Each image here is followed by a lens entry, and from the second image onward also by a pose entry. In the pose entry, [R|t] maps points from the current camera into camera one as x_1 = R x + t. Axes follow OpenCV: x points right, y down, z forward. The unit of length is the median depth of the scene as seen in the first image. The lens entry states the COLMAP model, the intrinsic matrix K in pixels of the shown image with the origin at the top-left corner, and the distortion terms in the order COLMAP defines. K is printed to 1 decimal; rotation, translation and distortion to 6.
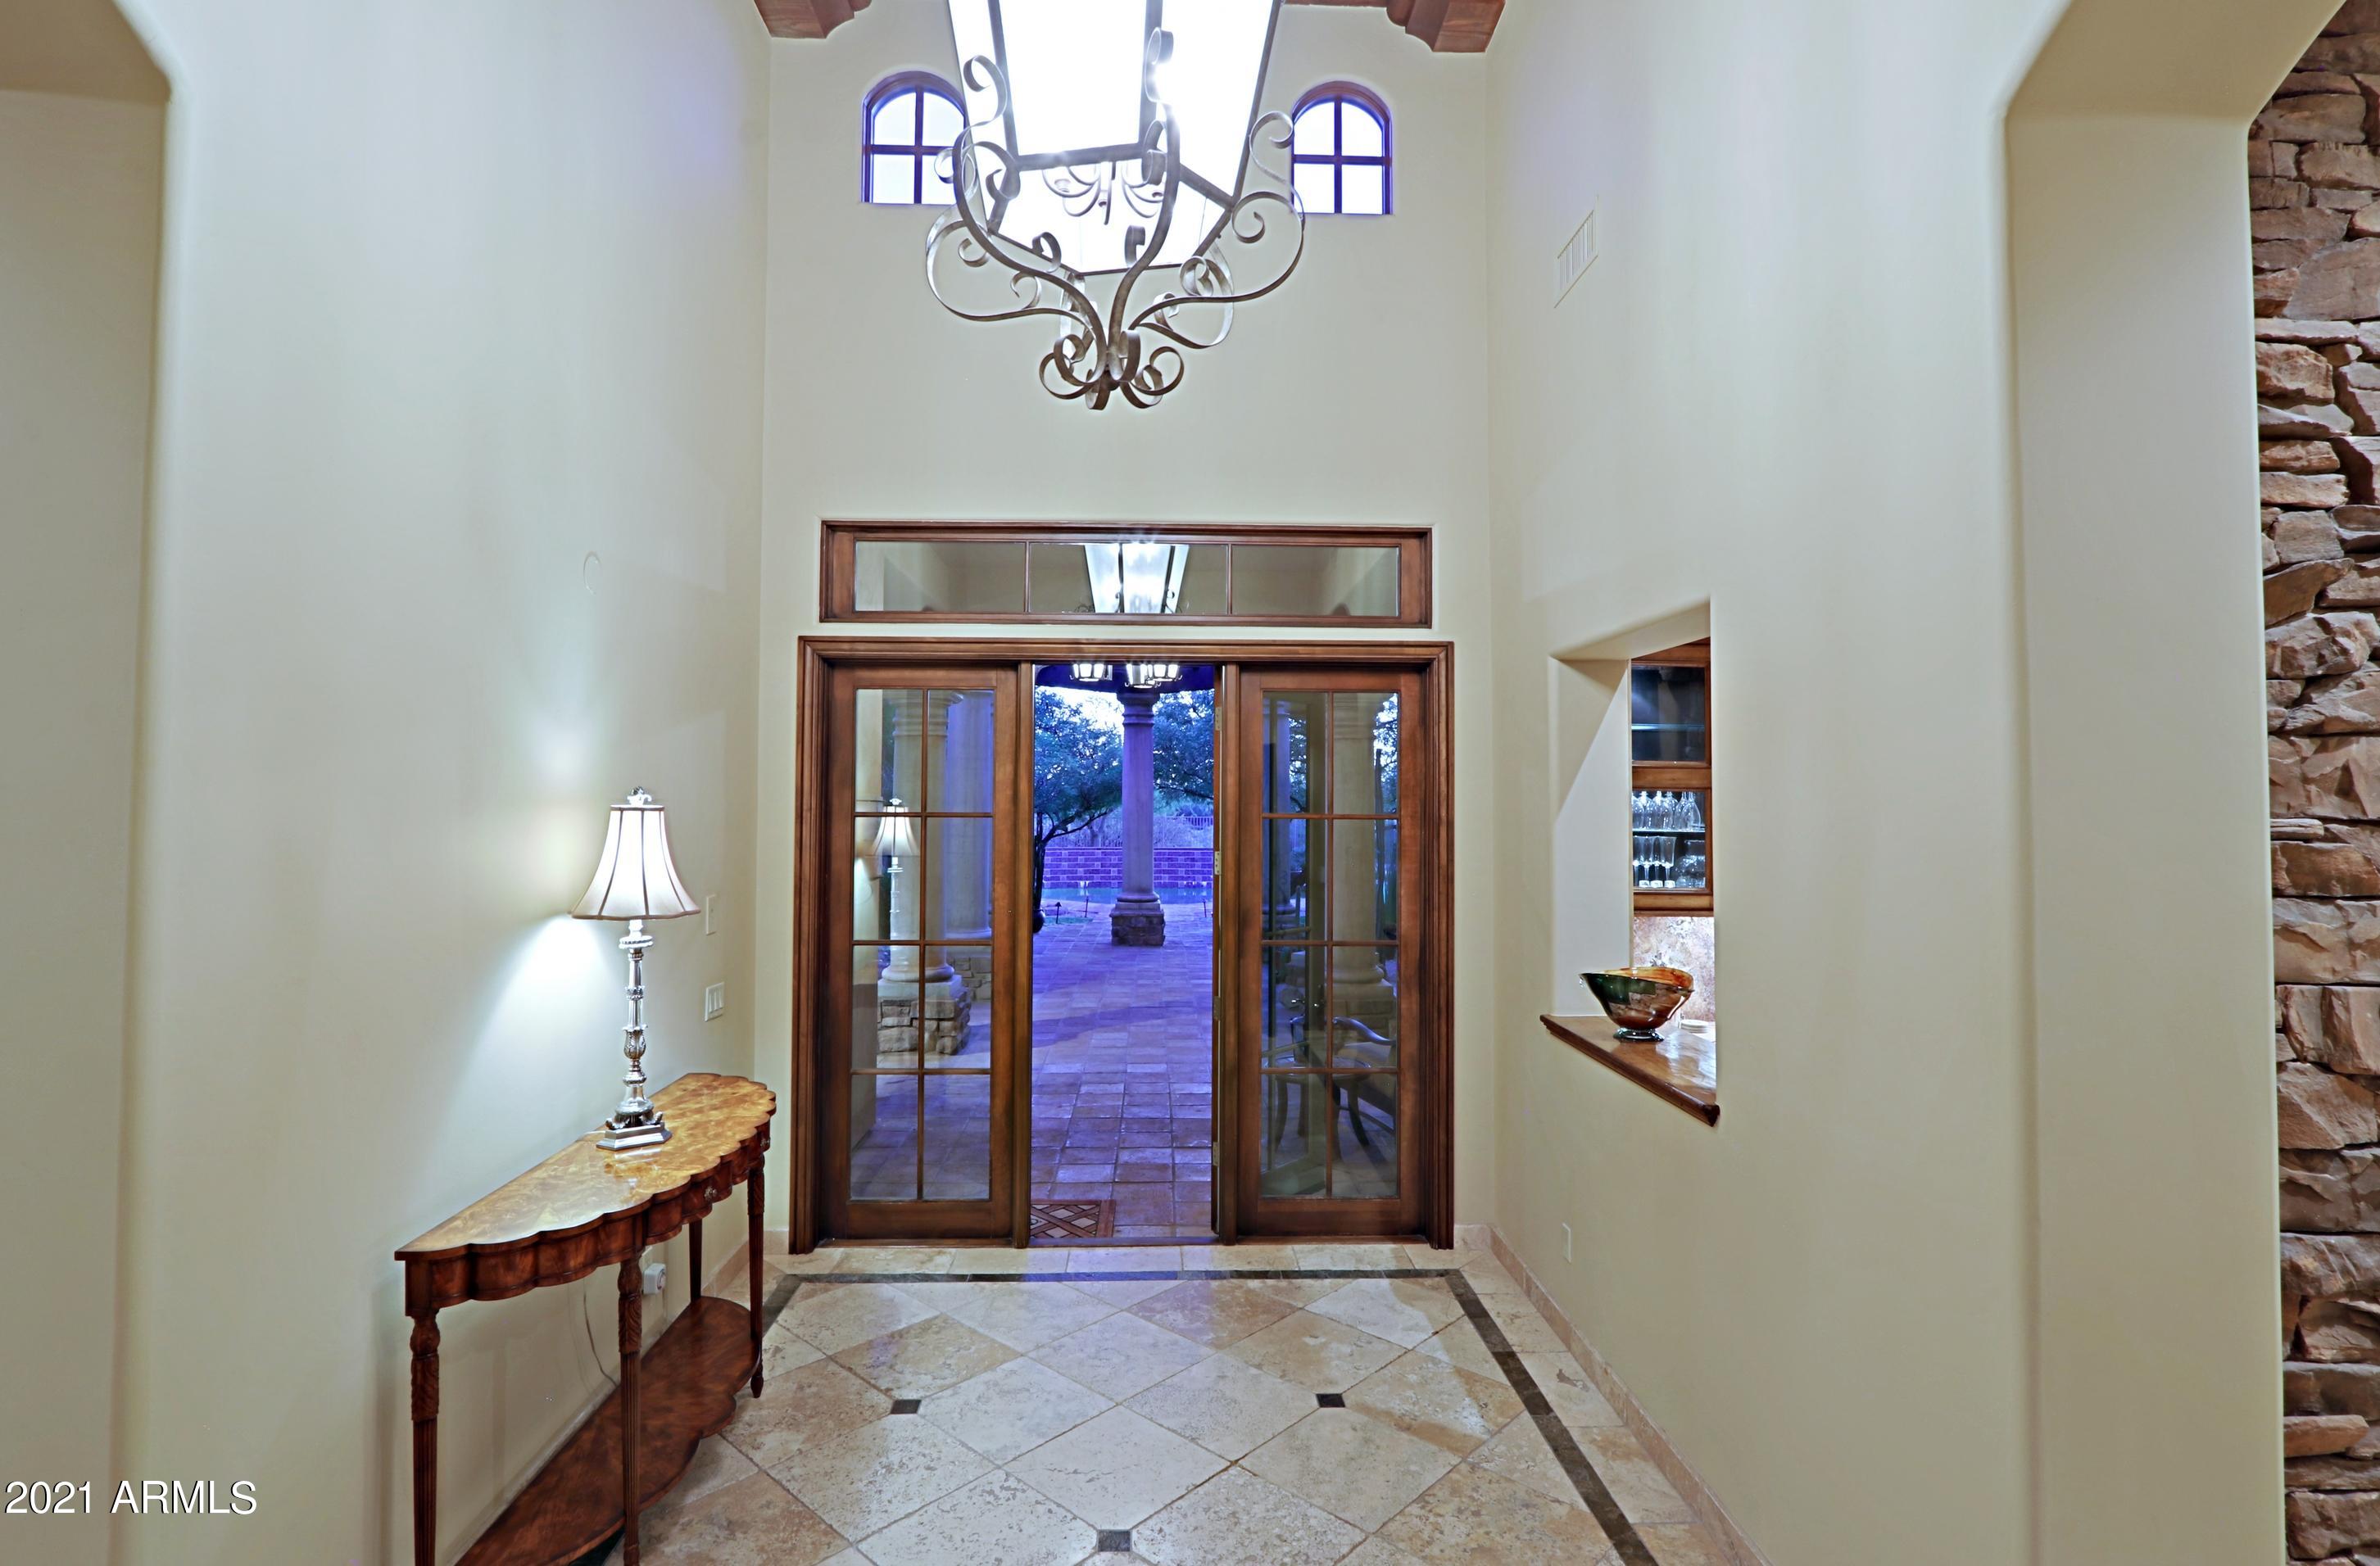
lens RADIAL K [[1159.3, 0, 1154.6], [0, 1159.3, 807.9], [0, 0, 1]] dist [-0.019276, 0.000203]
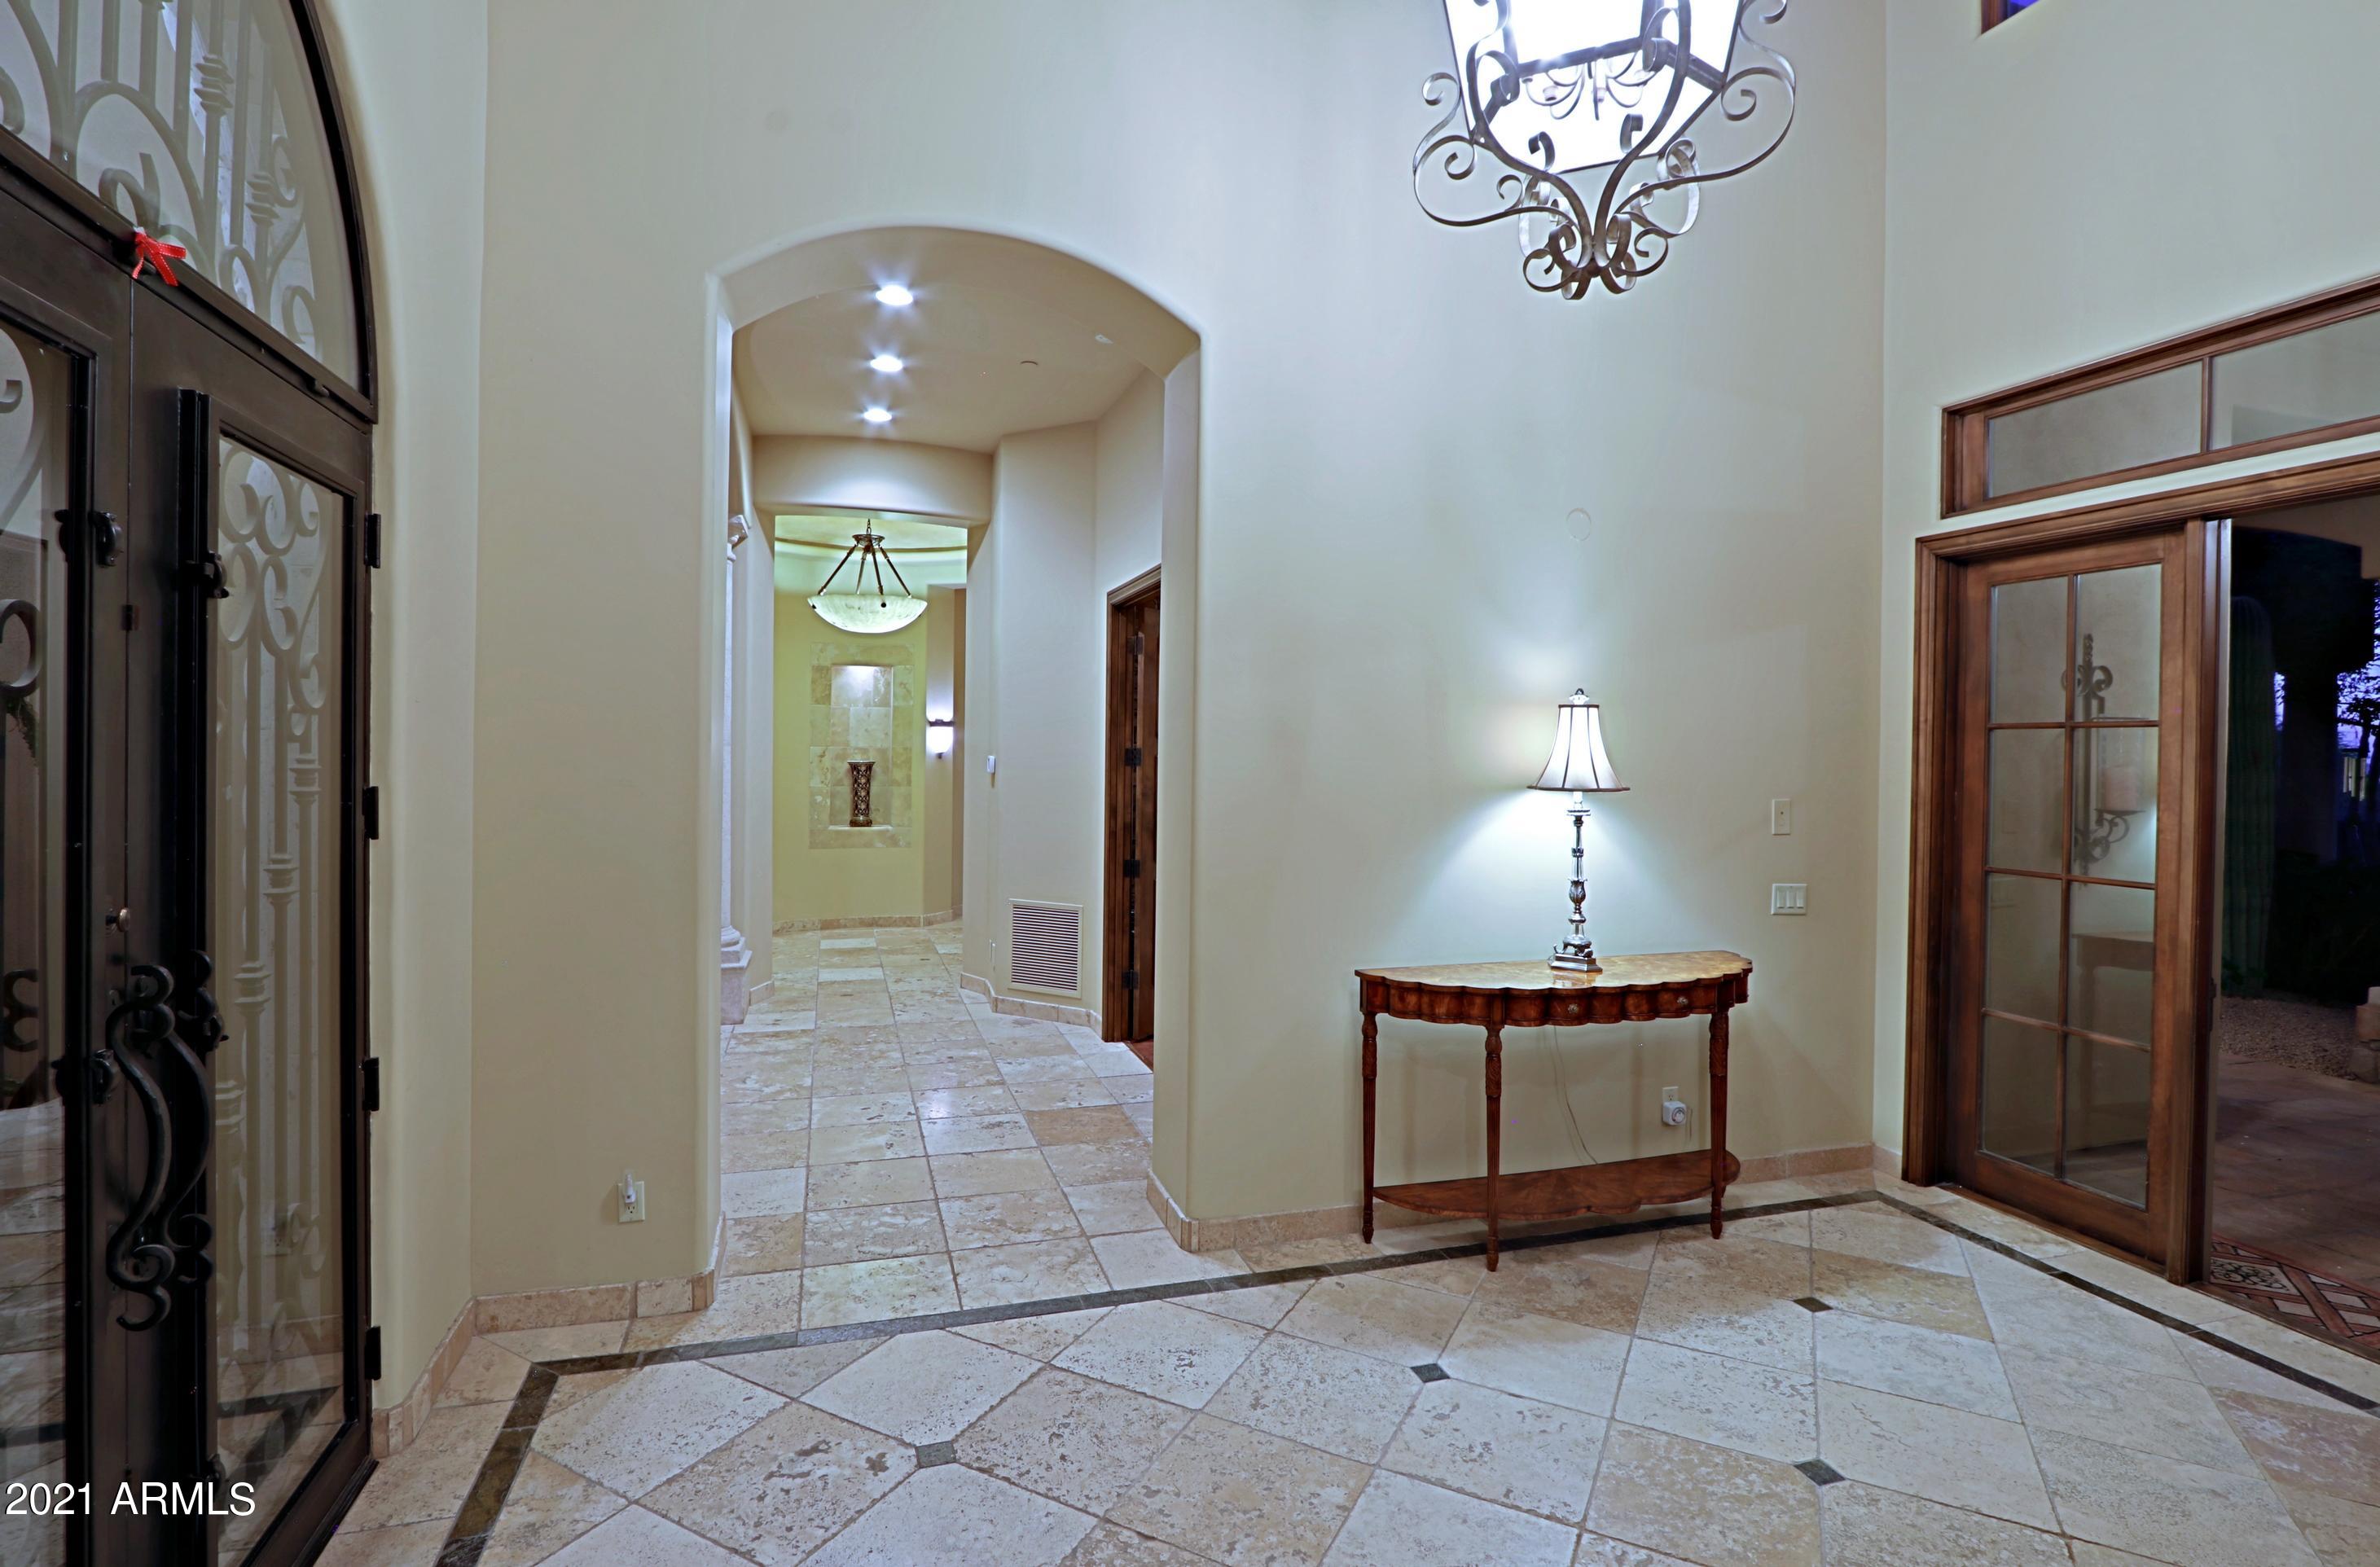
lens RADIAL K [[1119.0, 0, 1181.5], [0, 1119.0, 829.0], [0, 0, 1]] dist [-0.020130, 0.000477]
pose [[0.264609, 0.067826, -0.961967, 0.451941], [-0.020494, 0.997694, 0.064708, 0.046973], [0.964138, 0.002592, 0.265389, 0.180039]]
